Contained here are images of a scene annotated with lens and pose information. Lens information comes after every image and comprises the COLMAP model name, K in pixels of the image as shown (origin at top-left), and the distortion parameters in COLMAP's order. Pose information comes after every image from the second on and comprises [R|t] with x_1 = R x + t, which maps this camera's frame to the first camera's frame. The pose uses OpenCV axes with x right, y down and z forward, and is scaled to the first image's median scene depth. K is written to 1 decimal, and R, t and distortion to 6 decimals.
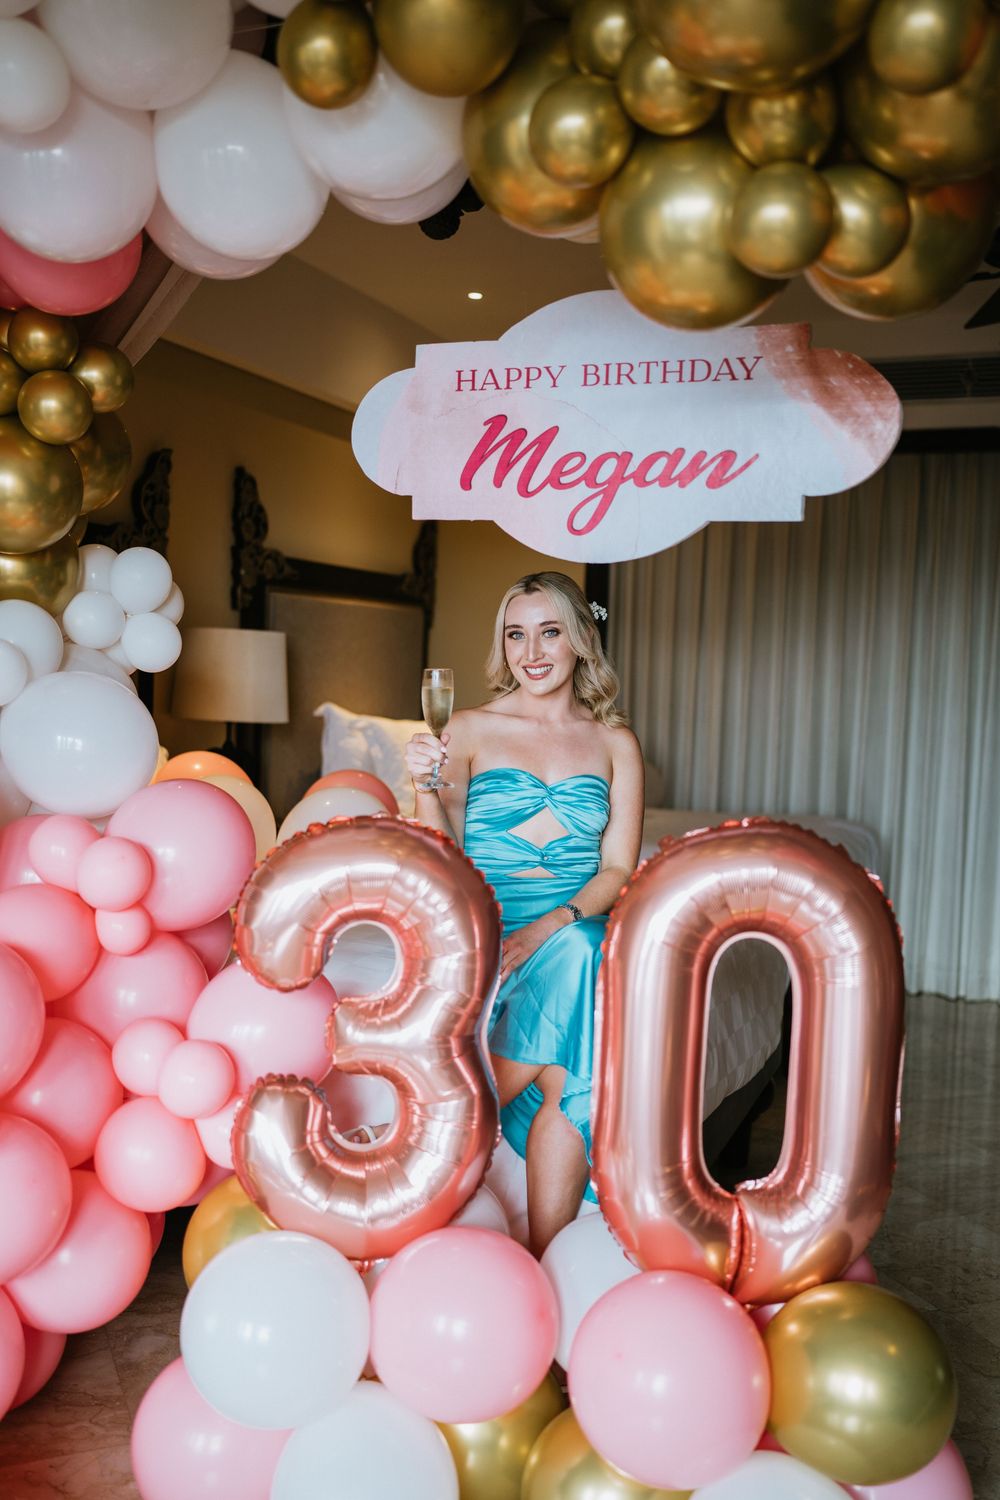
lens RADIAL K [[1588.2, 0, 481.1], [0, 1588.2, 790.0], [0, 0, 1]] dist [-0.003836, 0.004916]
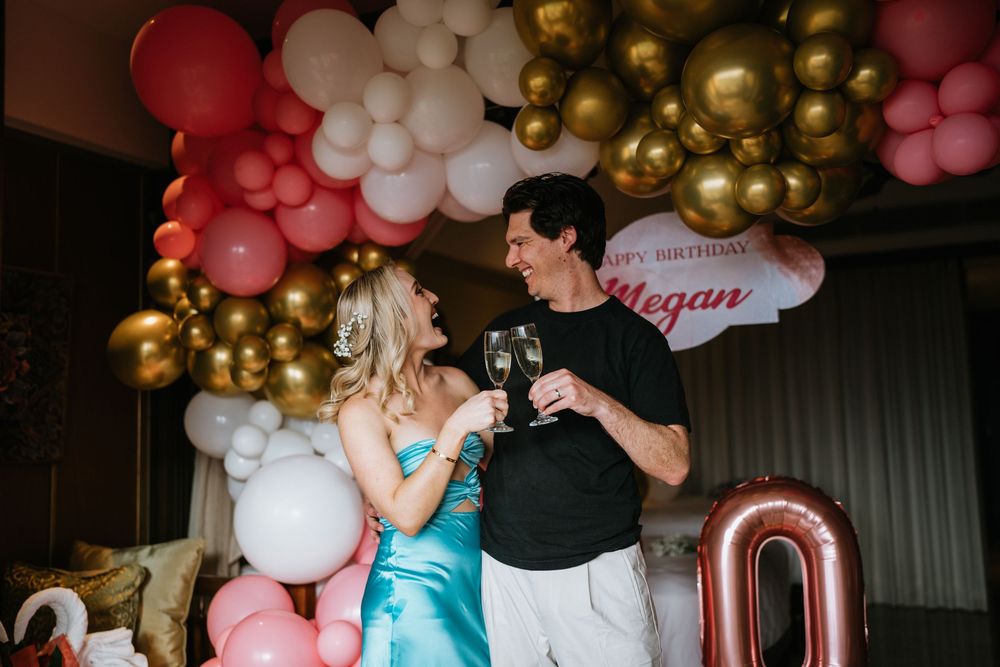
lens RADIAL K [[969.5, 0, 534.3], [0, 969.5, 334.3], [0, 0, 1]] dist [0.004611, 0.003049]
pose [[0.996801, -0.069763, -0.038990, -0.055519], [0.062492, 0.984497, -0.163889, 0.022691], [0.049819, 0.160928, 0.985708, -0.197571]]
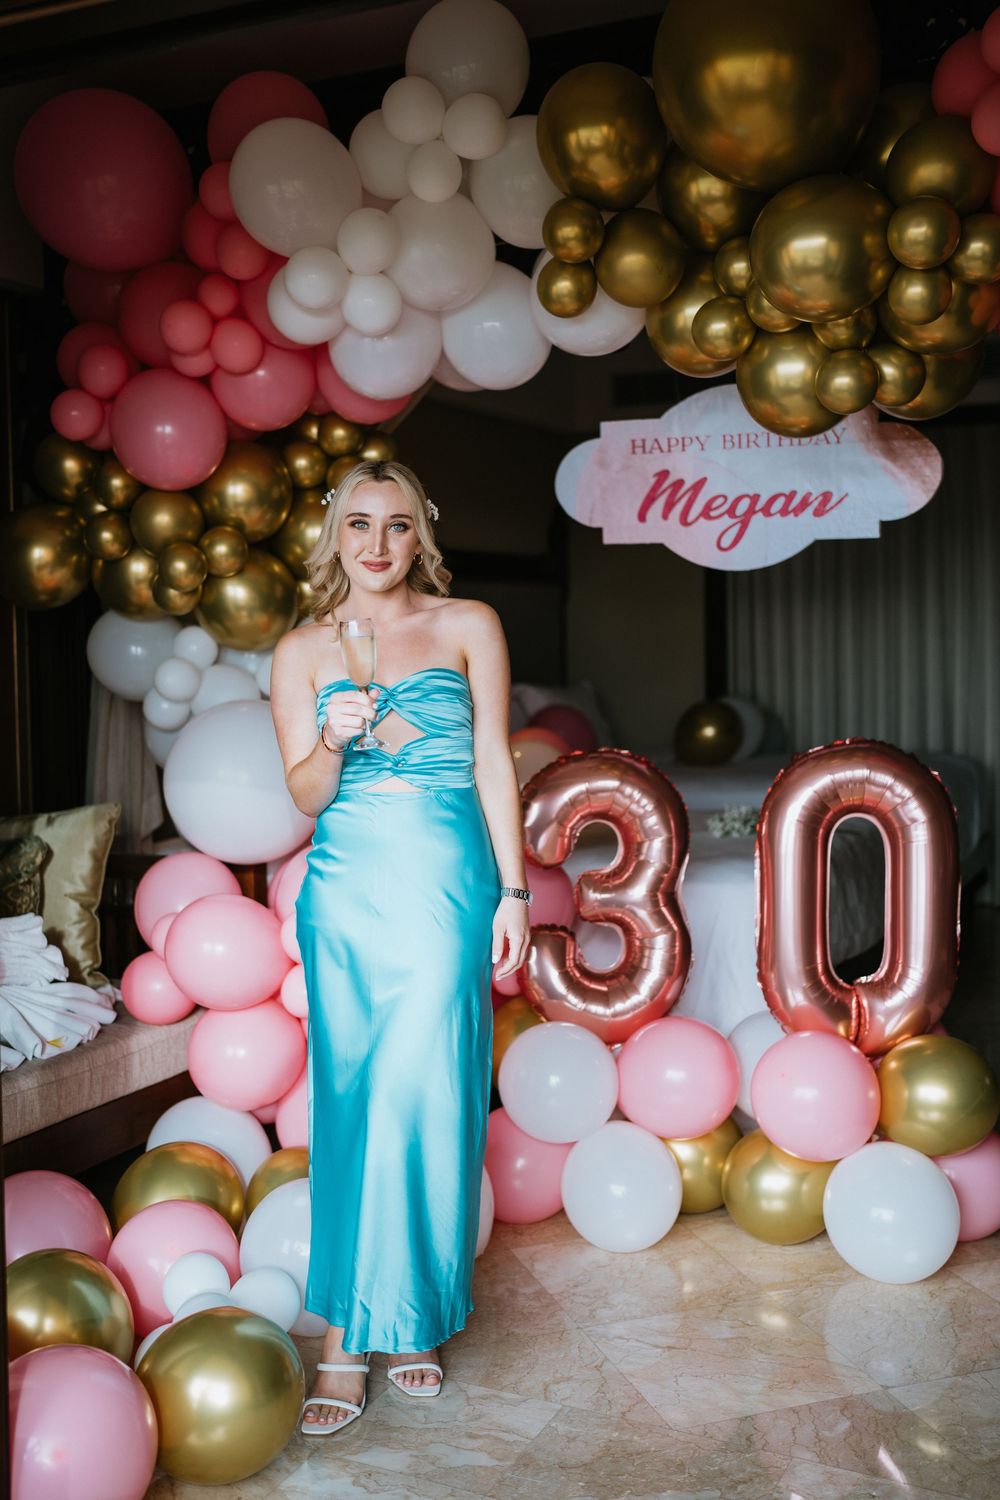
lens RADIAL K [[1454.3, 0, 500.0], [0, 1454.3, 750.0], [0, 0, 1]] dist [0.004611, 0.003049]
pose [[0.995289, -0.047447, -0.084554, -0.047677], [0.047307, 0.998874, -0.003658, 0.017099], [0.084633, -0.000359, 0.996412, -0.411223]]
